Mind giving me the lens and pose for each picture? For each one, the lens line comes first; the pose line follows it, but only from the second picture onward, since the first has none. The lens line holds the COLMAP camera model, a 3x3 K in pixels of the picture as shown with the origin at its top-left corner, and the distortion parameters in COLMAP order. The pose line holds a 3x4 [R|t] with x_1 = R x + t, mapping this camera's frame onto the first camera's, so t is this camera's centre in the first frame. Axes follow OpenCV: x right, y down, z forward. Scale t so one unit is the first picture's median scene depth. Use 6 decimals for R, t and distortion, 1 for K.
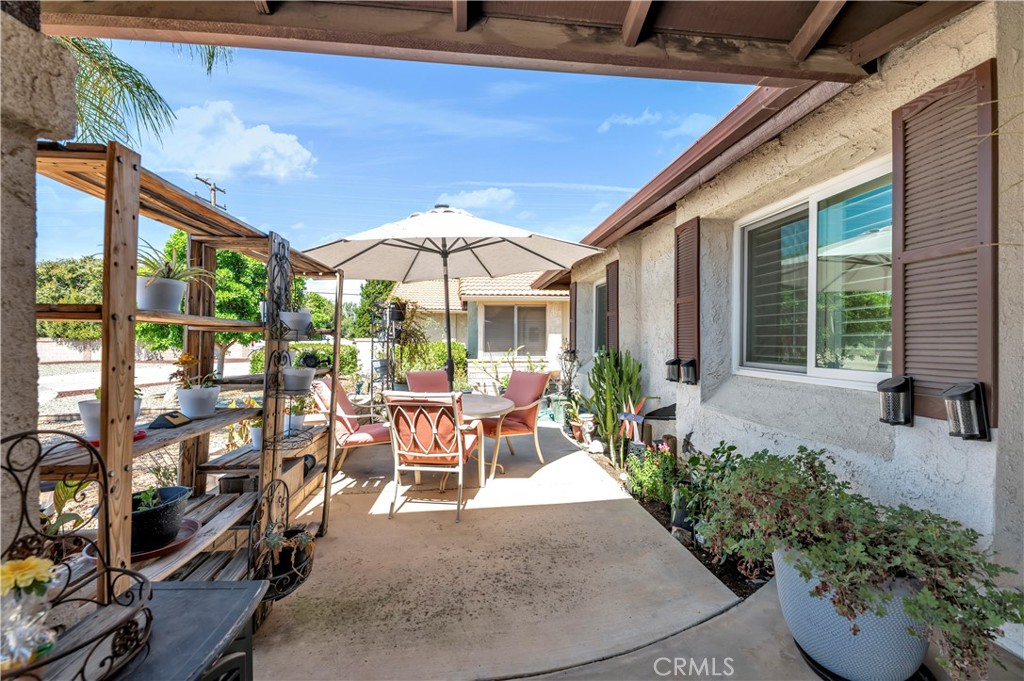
lens RADIAL K [[408.2, 0, 513.7], [0, 408.2, 342.8], [0, 0, 1]] dist [0.023773, -0.015325]
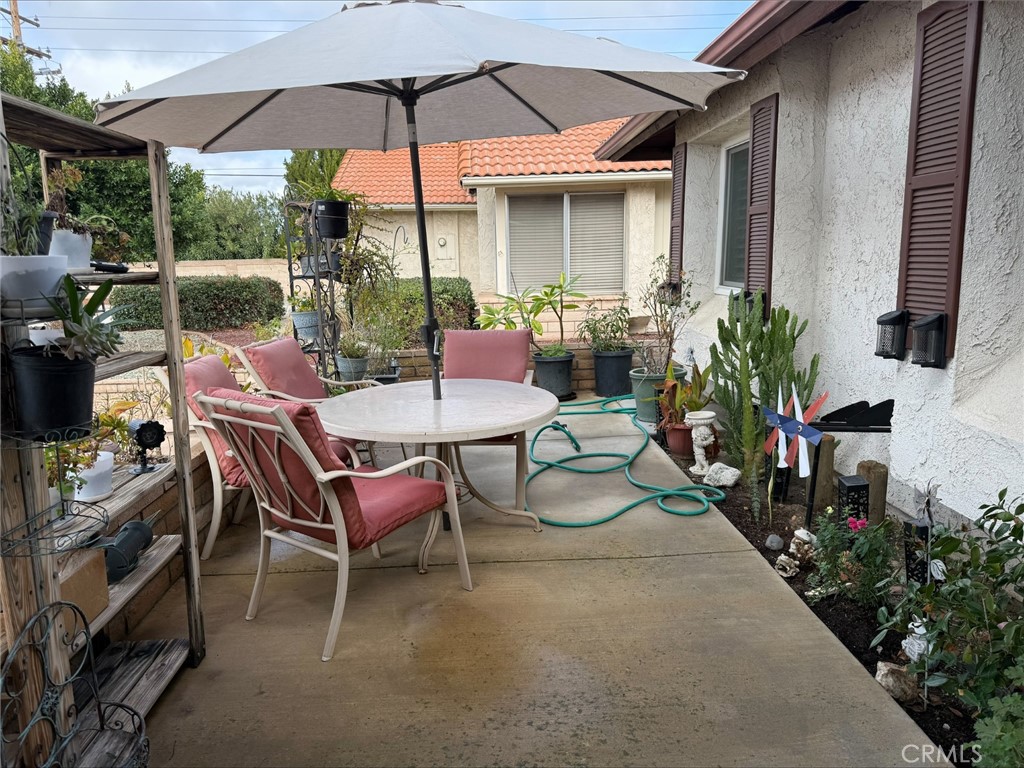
lens RADIAL K [[715.2, 0, 511.4], [0, 715.2, 389.3], [0, 0, 1]] dist [0.072784, -0.096788]
pose [[0.996841, -0.008809, -0.078927, 0.013168], [0.022820, 0.983687, 0.178434, -0.027782], [0.076068, -0.179671, 0.980781, 0.119062]]
